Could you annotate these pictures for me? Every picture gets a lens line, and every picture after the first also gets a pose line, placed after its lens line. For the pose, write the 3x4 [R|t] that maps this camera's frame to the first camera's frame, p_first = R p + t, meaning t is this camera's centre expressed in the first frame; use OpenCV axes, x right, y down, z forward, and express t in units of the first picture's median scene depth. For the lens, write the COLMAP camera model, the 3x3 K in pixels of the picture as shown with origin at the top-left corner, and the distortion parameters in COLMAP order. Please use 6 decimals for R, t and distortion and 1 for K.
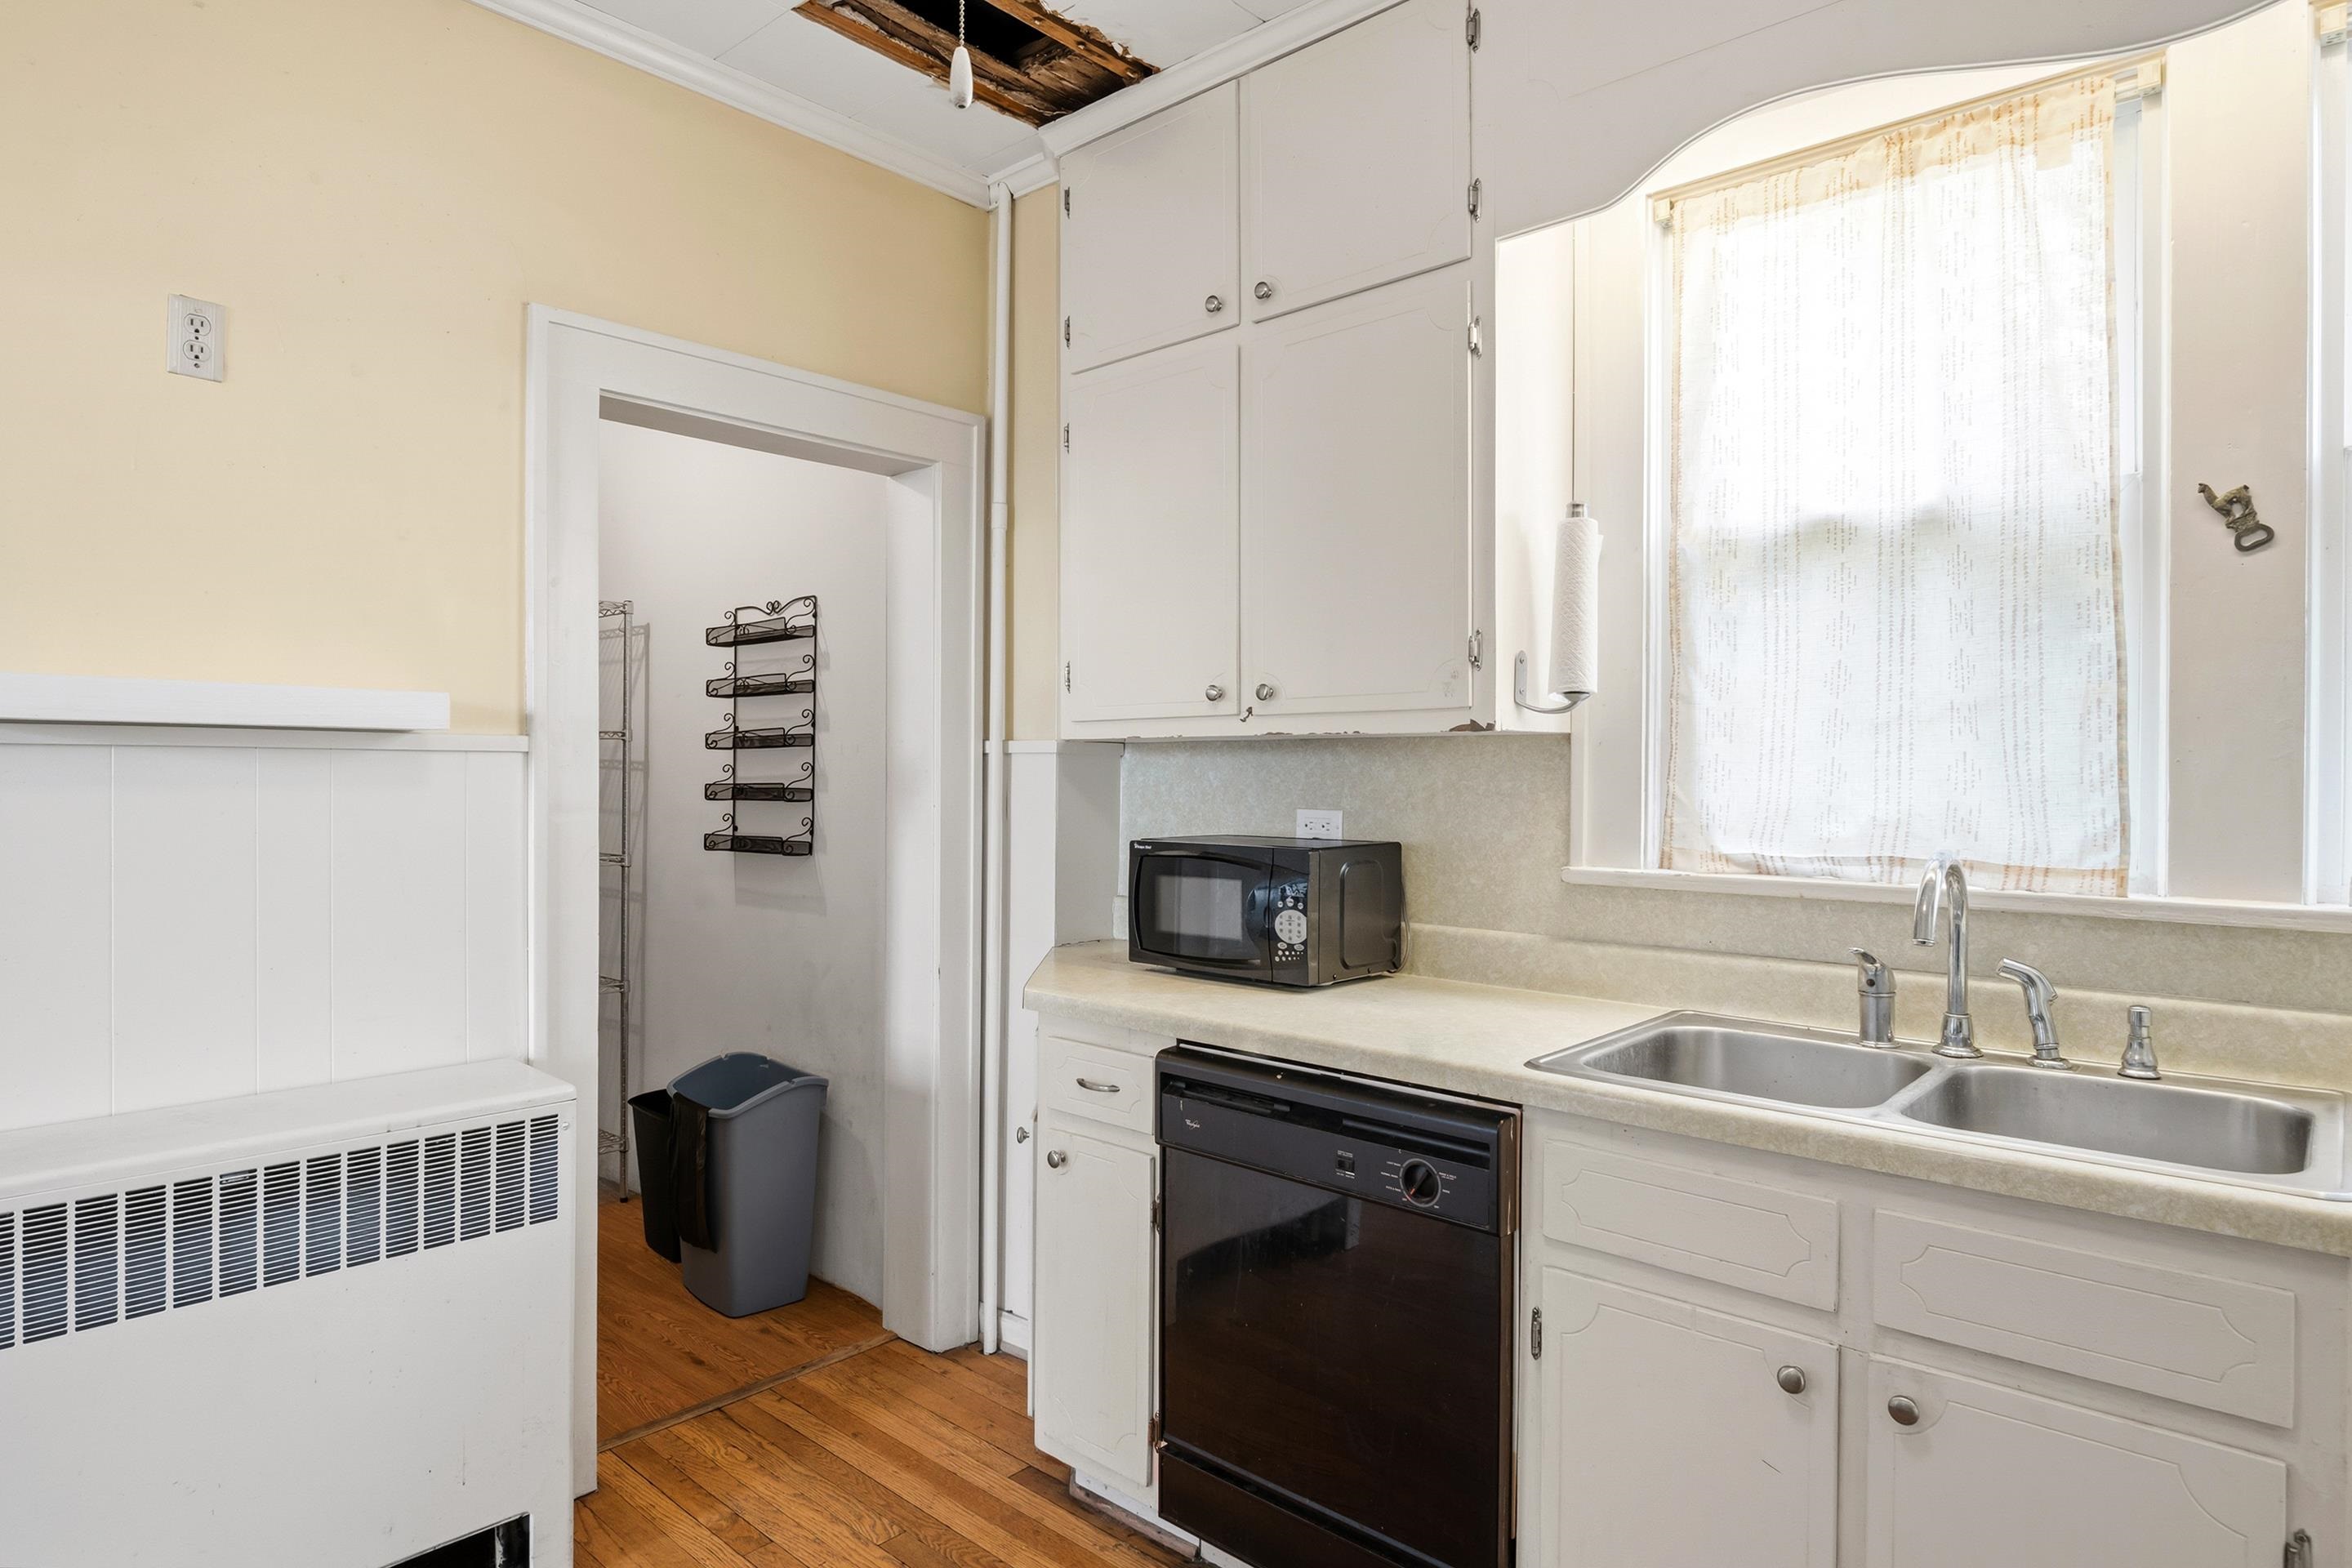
lens RADIAL K [[1341.3, 0, 1171.3], [0, 1341.3, 763.9], [0, 0, 1]] dist [0.001147, -0.000709]
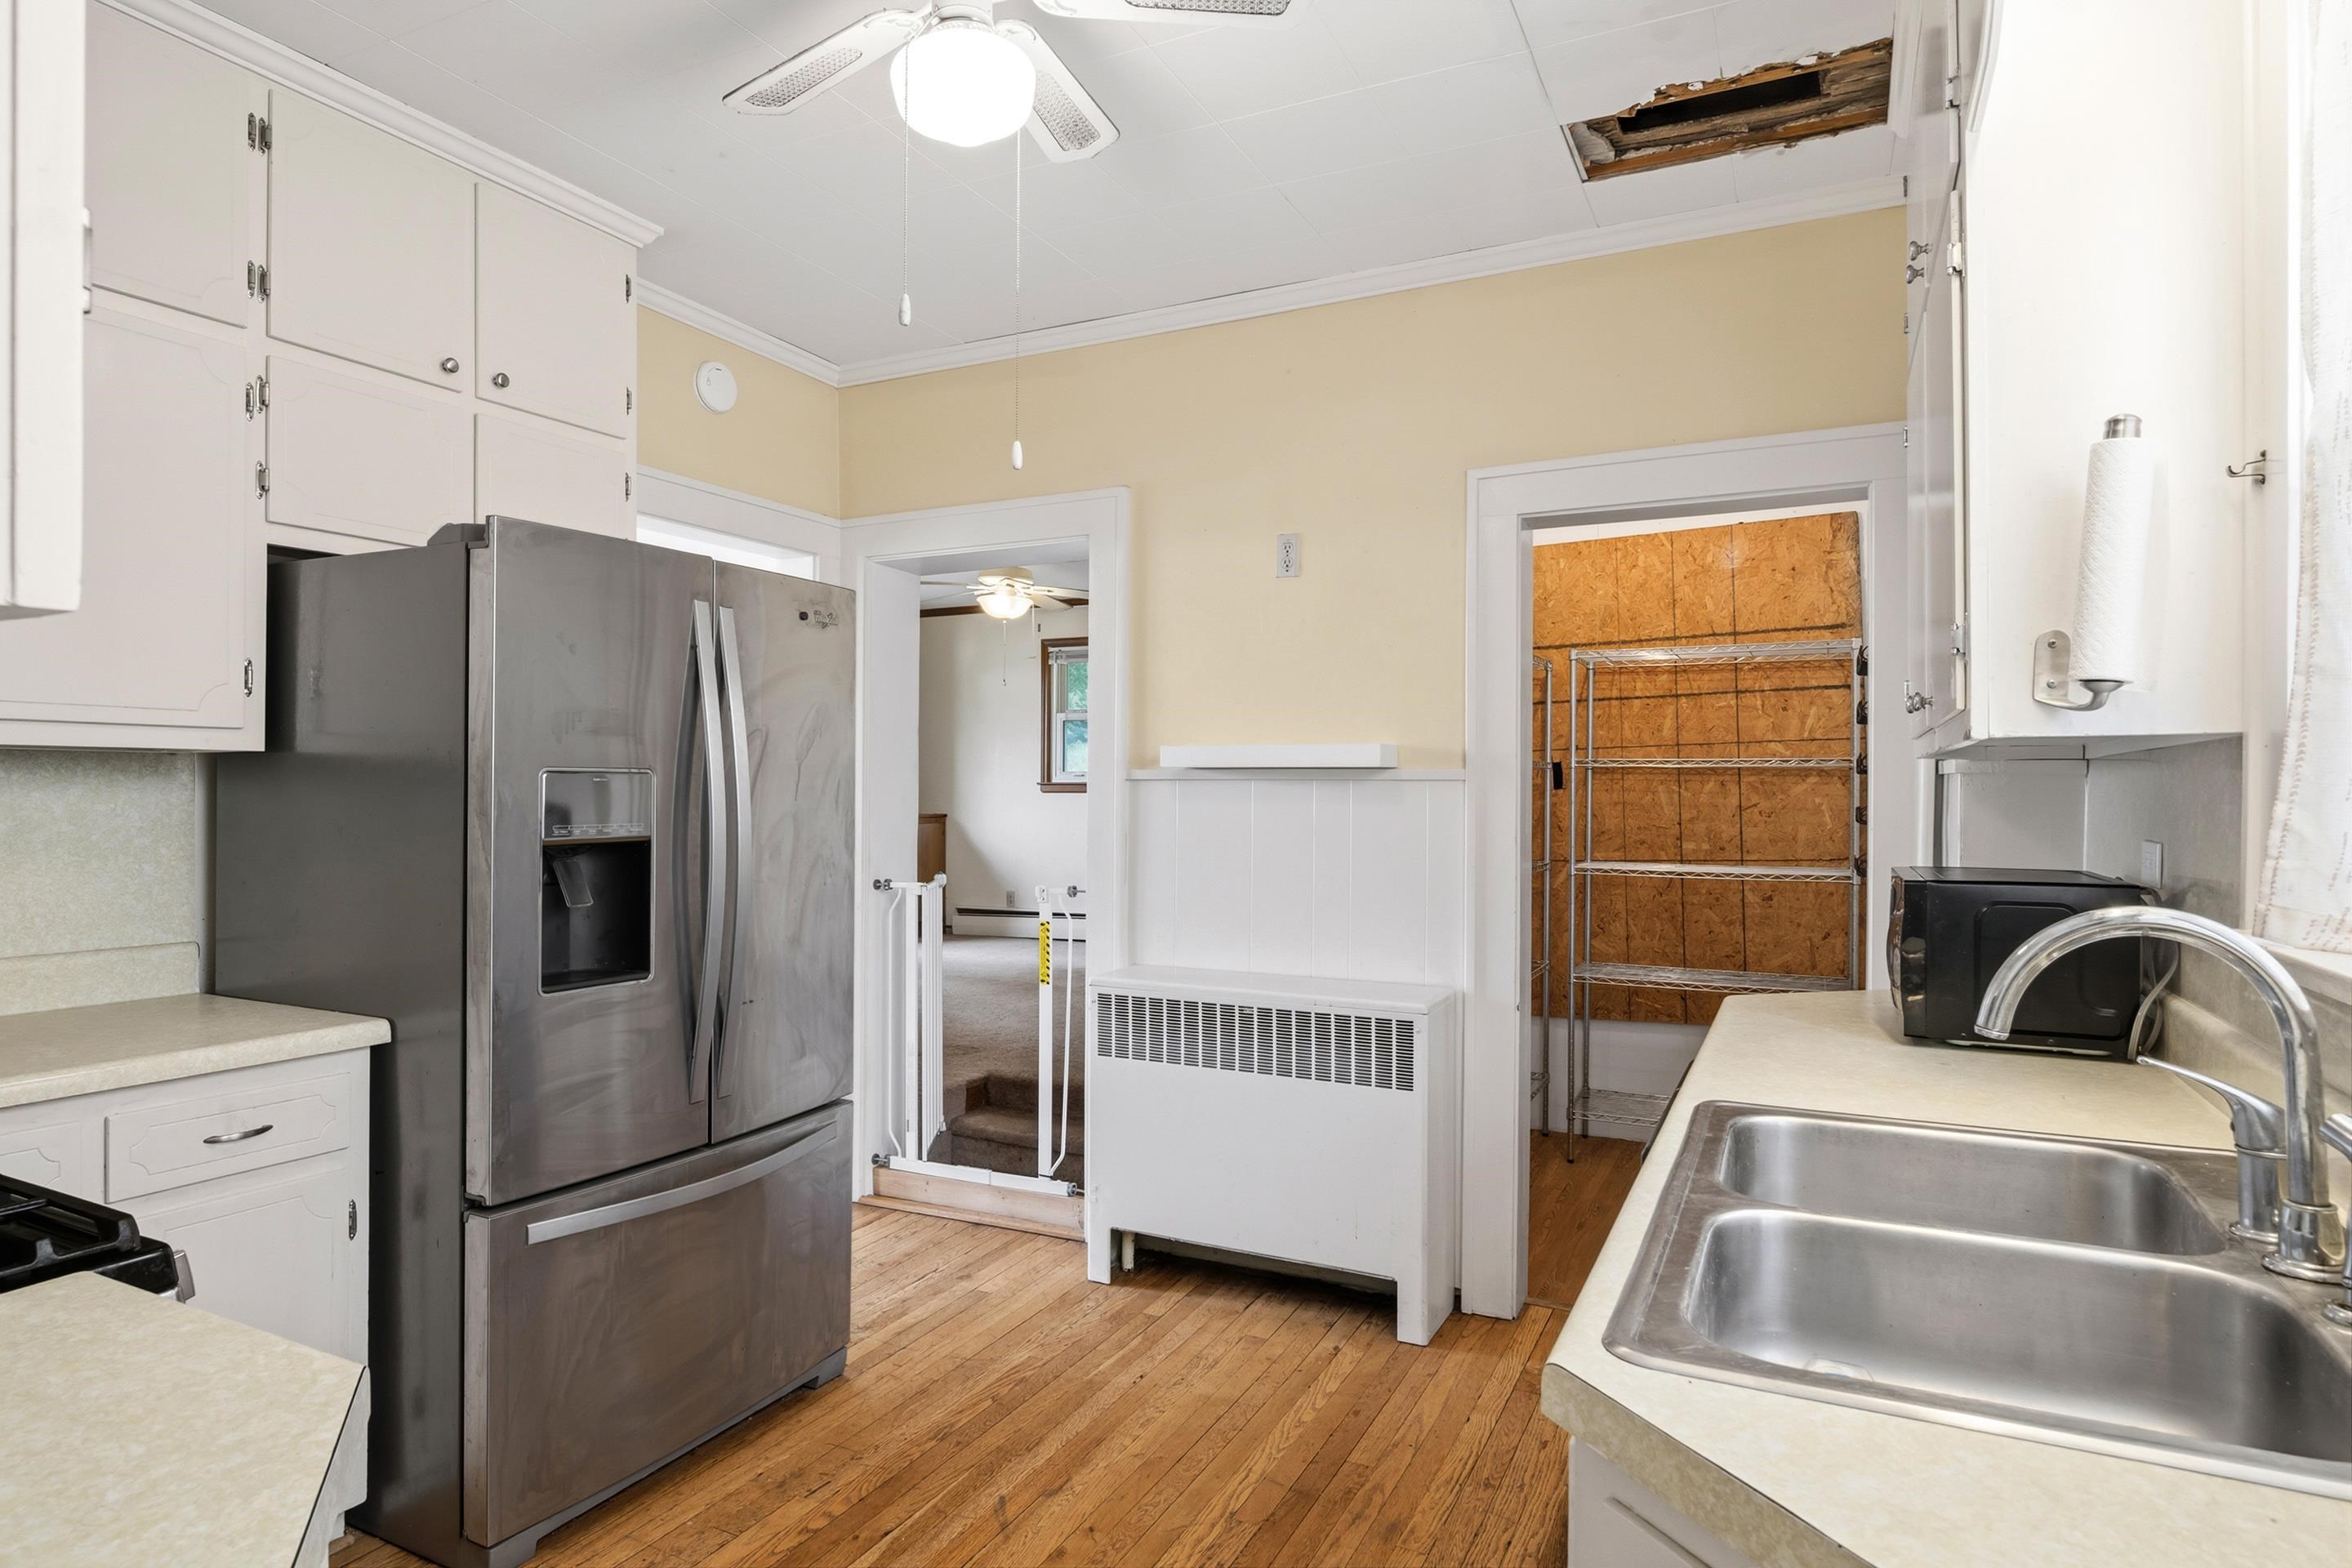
lens RADIAL K [[1331.5, 0, 1155.6], [0, 1331.5, 796.4], [0, 0, 1]] dist [-0.001355, -0.000031]
pose [[0.262615, -0.001195, -0.964900, 0.864921], [-0.002546, 0.999995, -0.001931, 0.012299], [0.964897, 0.002964, 0.262611, 0.314927]]
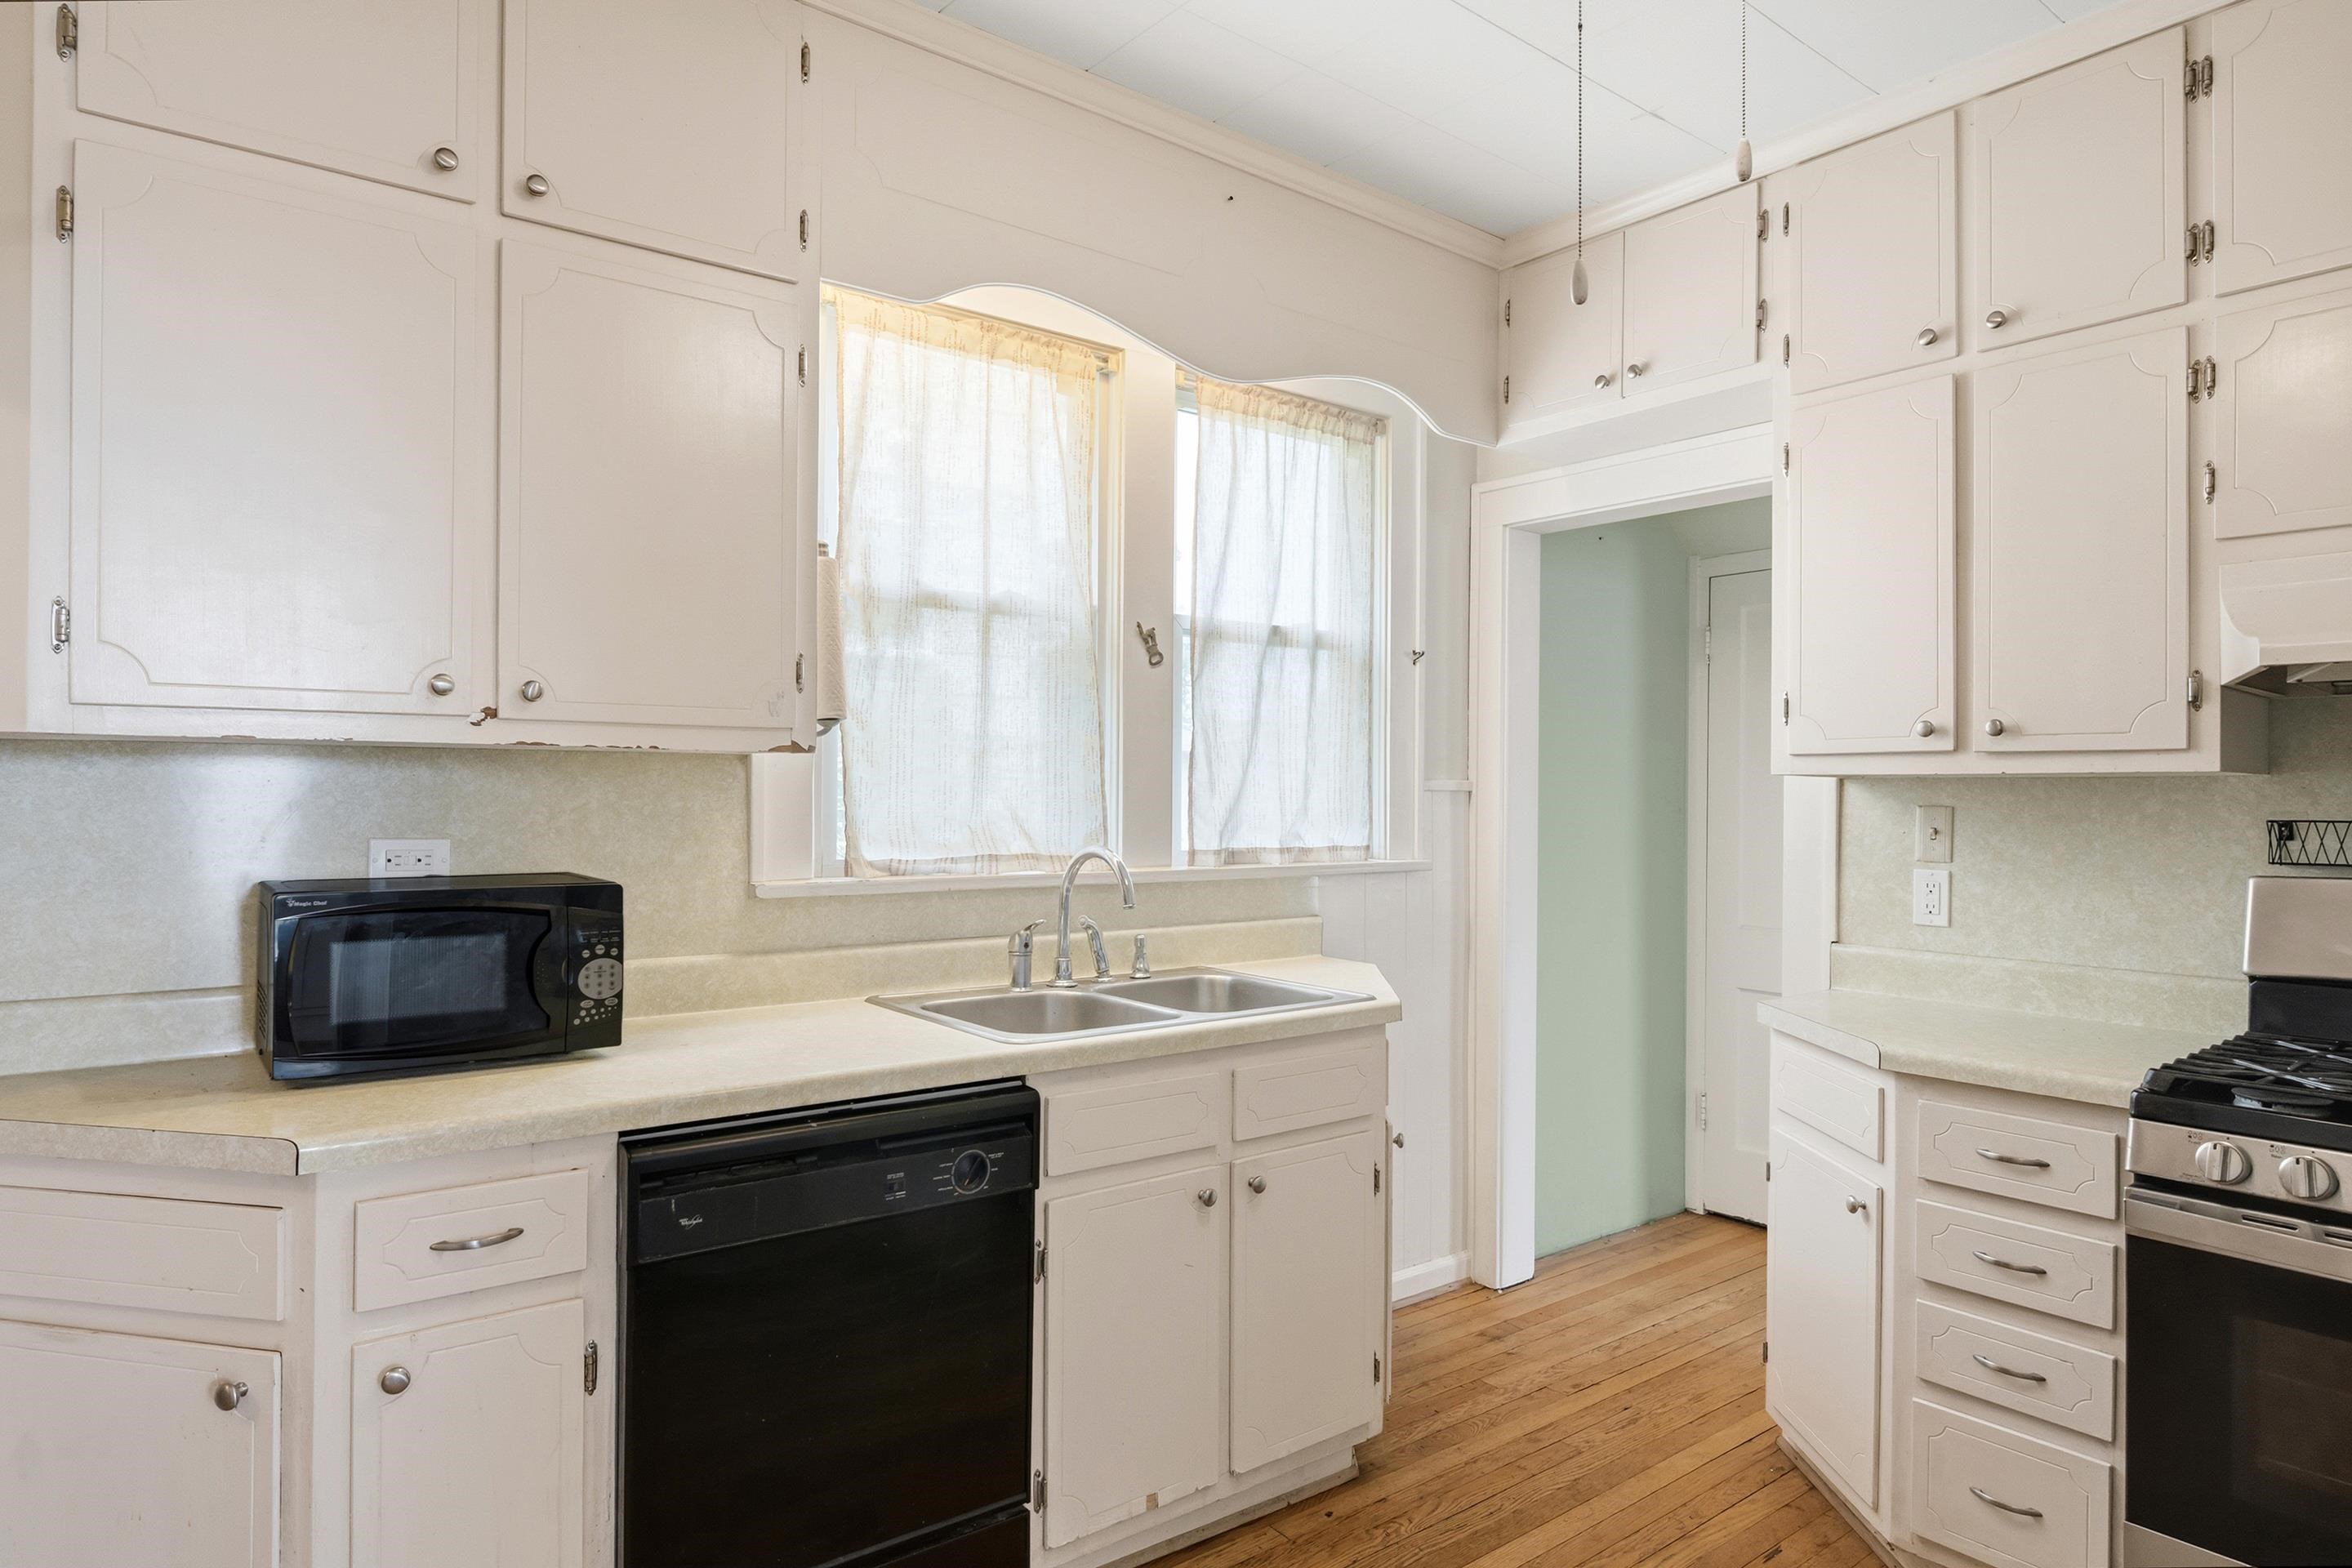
lens RADIAL K [[1331.8, 0, 1140.4], [0, 1331.8, 783.0], [0, 0, 1]] dist [-0.004552, -0.002396]
pose [[0.177198, 0.004306, 0.984166, -0.707056], [-0.011995, 0.999926, -0.002215, -0.002080], [-0.984102, -0.011413, 0.177237, 0.560556]]
